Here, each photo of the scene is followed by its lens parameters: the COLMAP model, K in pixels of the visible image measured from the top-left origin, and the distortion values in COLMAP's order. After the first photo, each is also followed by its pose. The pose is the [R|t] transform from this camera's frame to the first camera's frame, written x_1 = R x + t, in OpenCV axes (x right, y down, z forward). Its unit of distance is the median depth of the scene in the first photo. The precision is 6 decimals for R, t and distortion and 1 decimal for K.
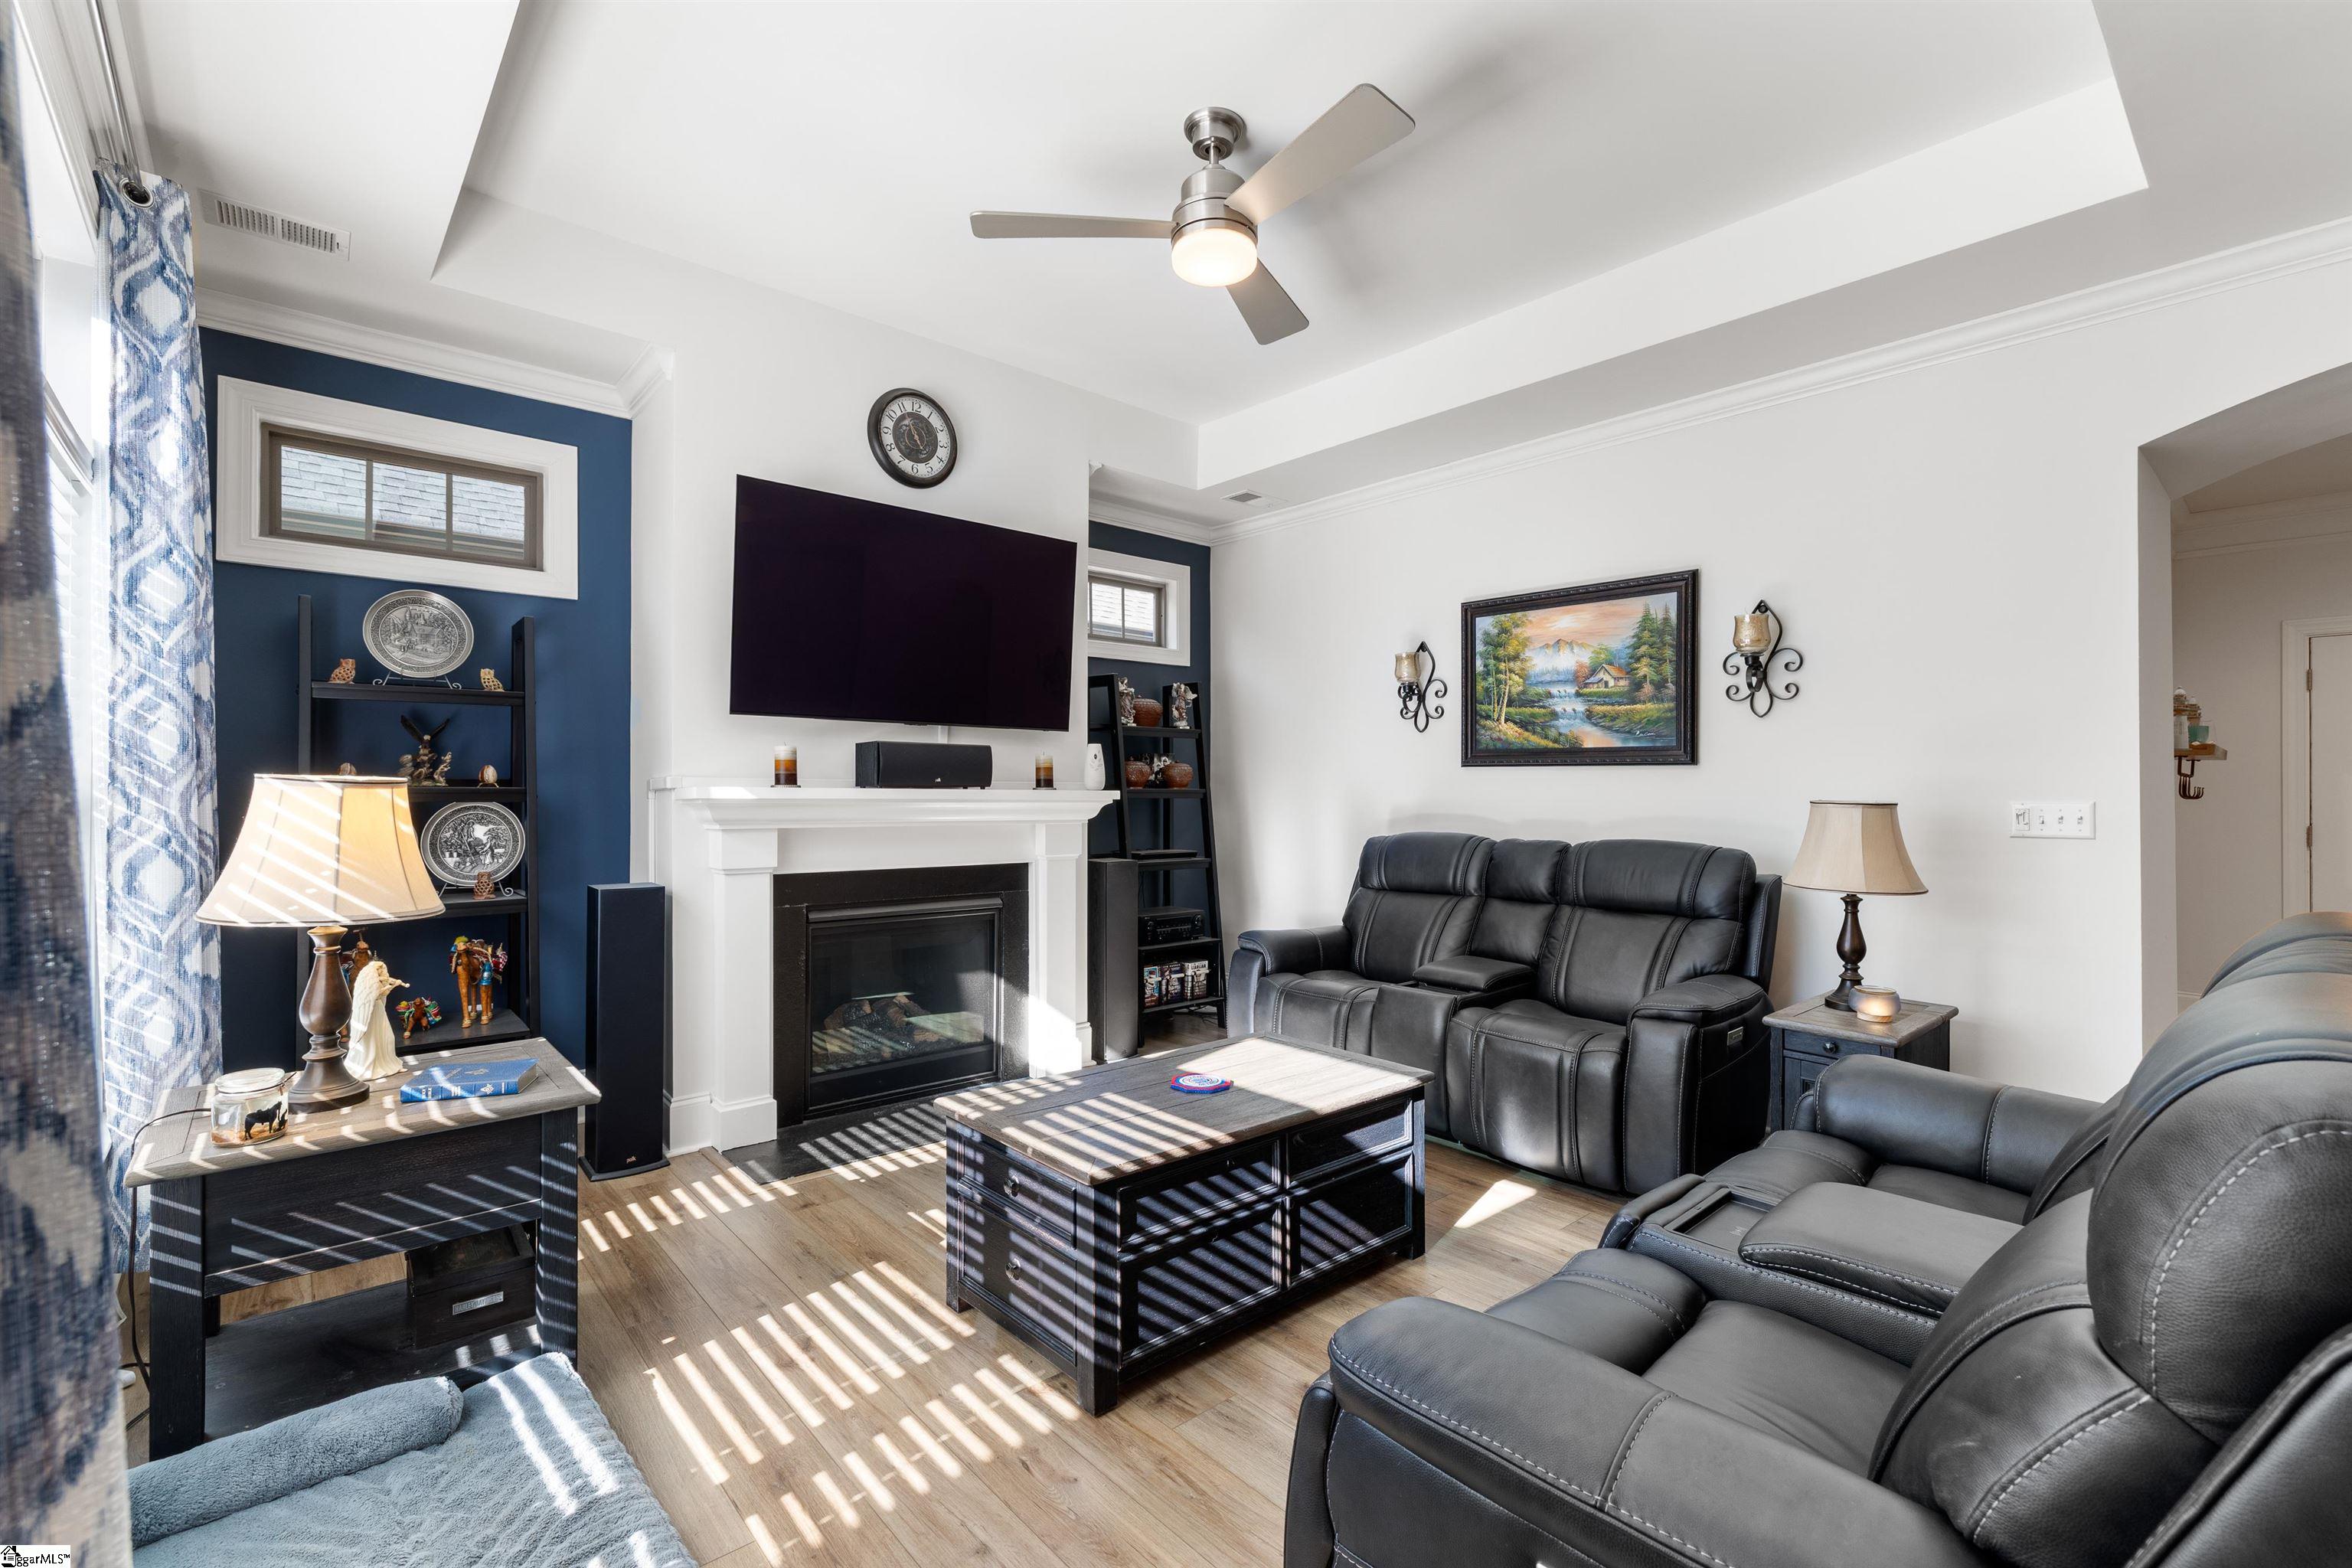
lens RADIAL K [[1019.3, 0, 1132.6], [0, 1019.3, 787.9], [0, 0, 1]] dist [-0.002592, 0.001122]
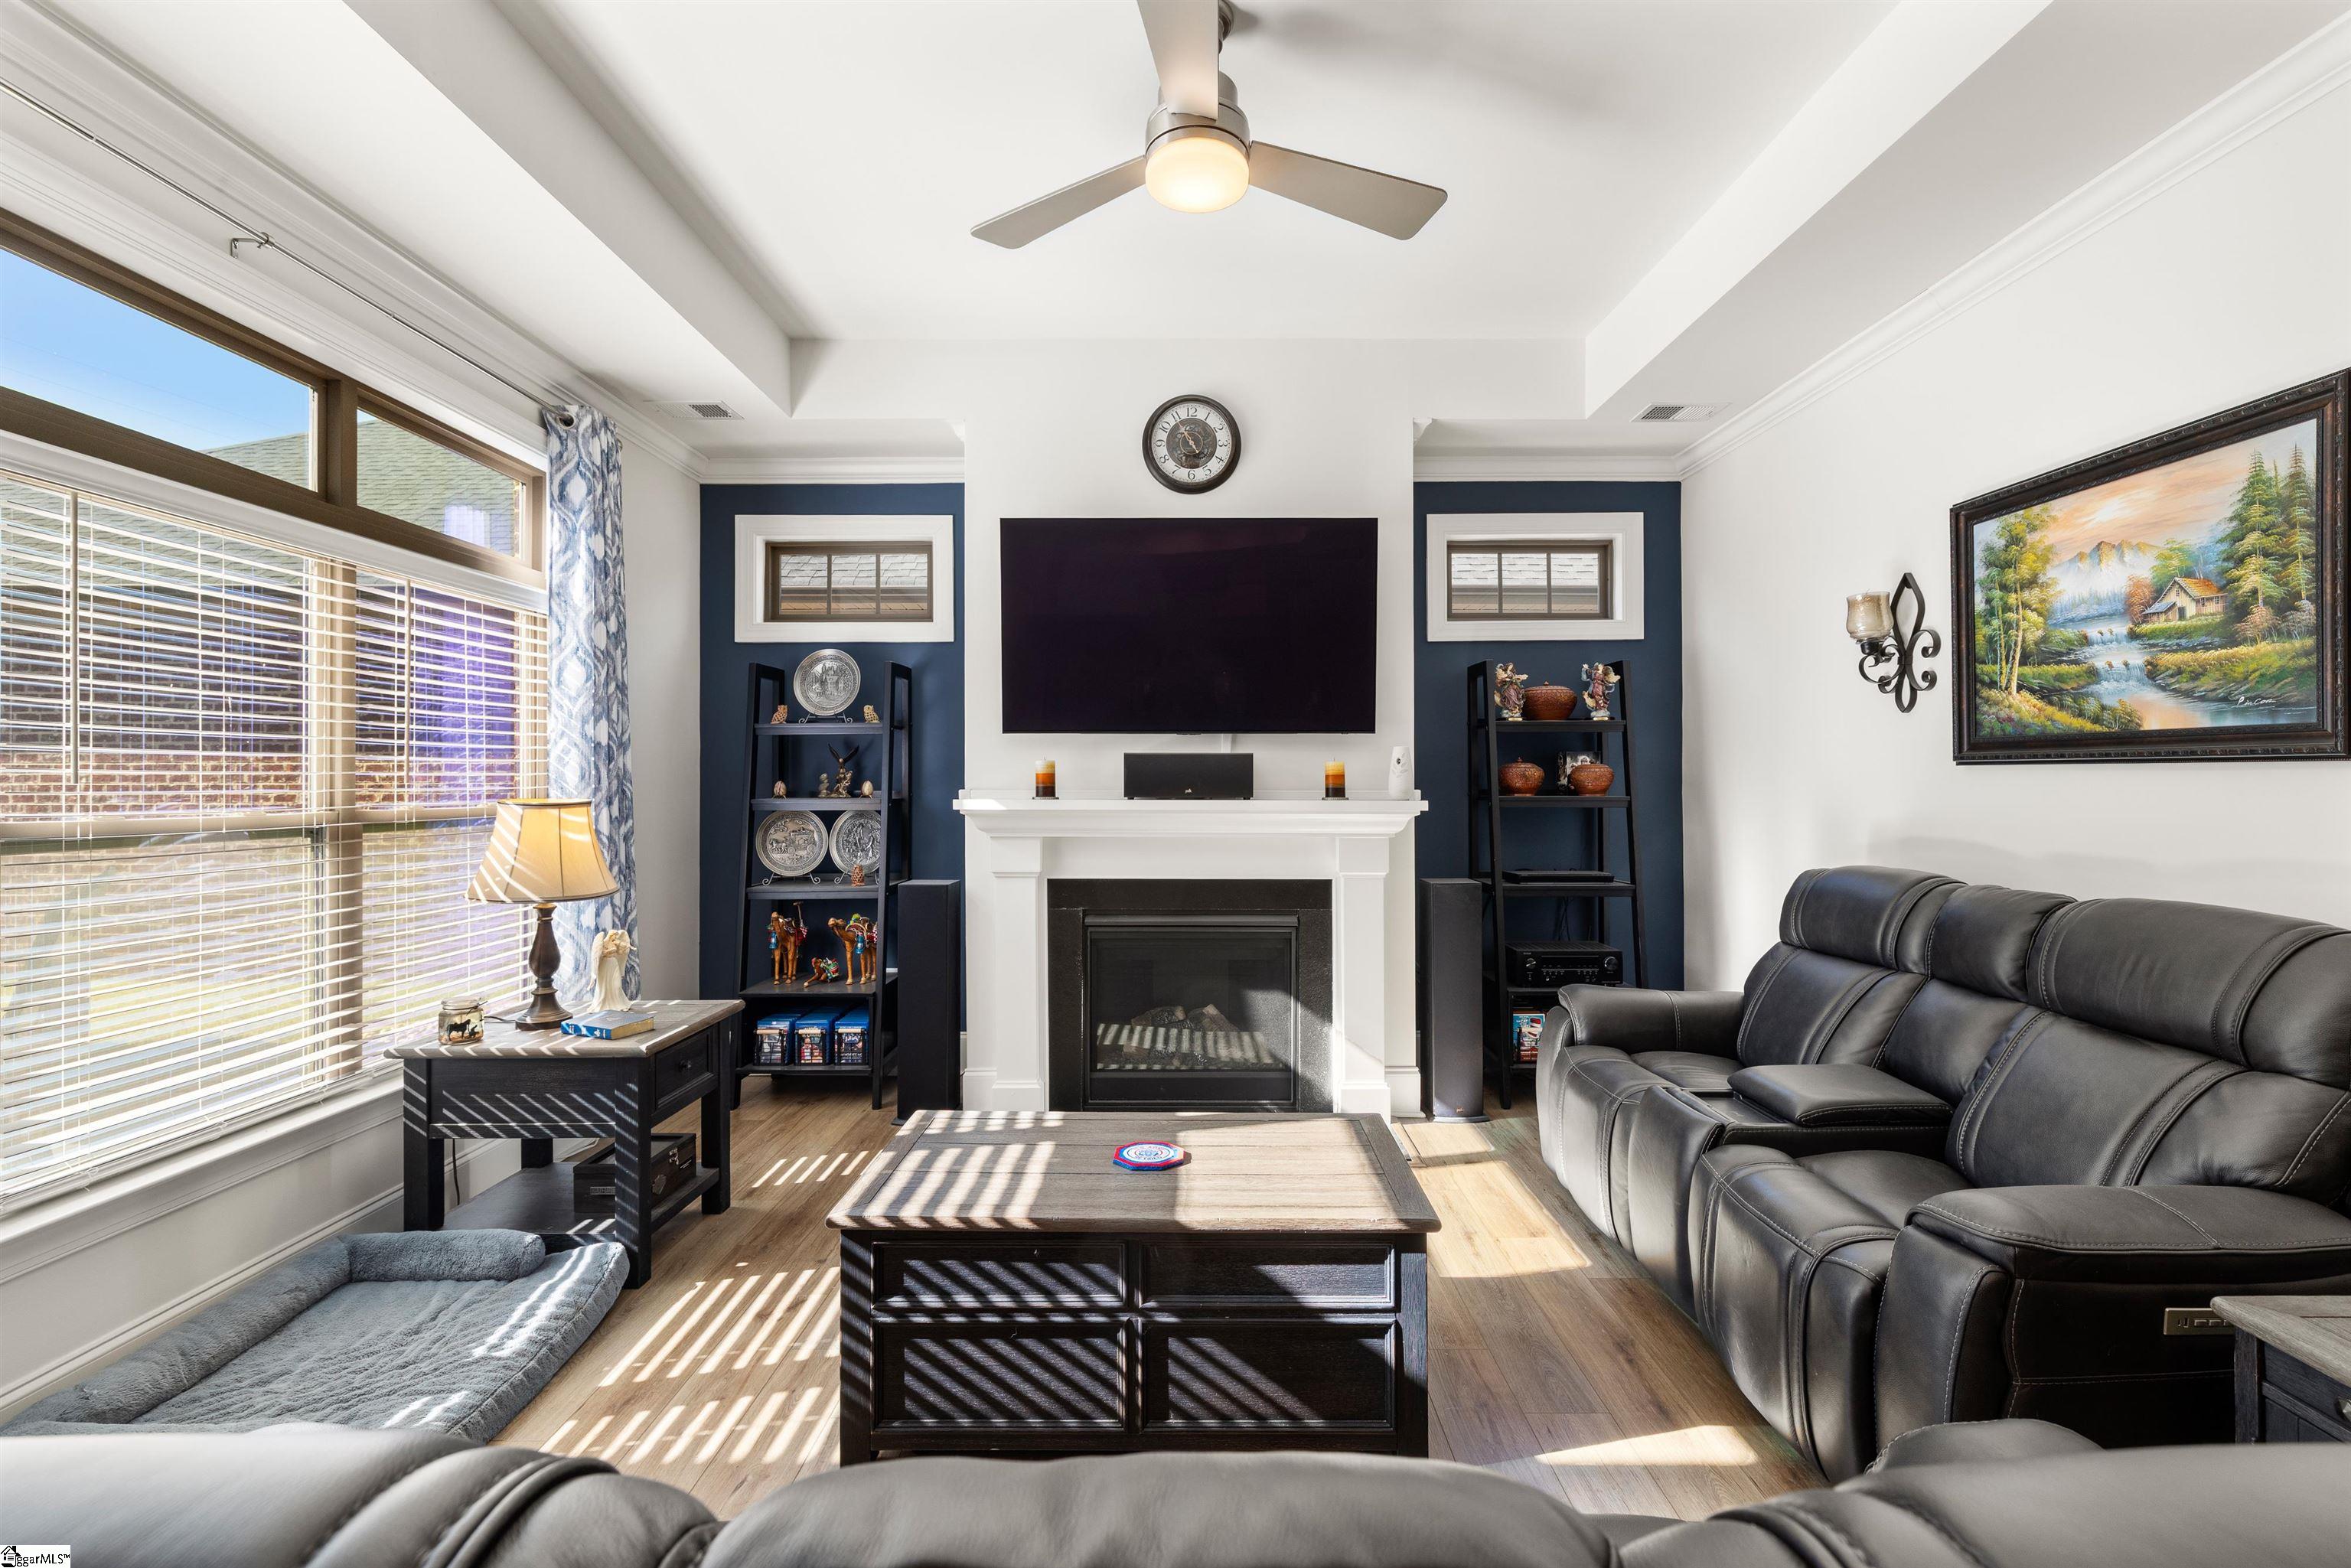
lens RADIAL K [[1018.9, 0, 1176.2], [0, 1018.9, 780.5], [0, 0, 1]] dist [-0.002592, 0.001122]
pose [[0.762424, -0.007165, -0.647038, 0.422471], [0.006773, 0.999972, -0.003092, -0.014285], [0.647042, -0.002025, 0.762452, 0.241845]]
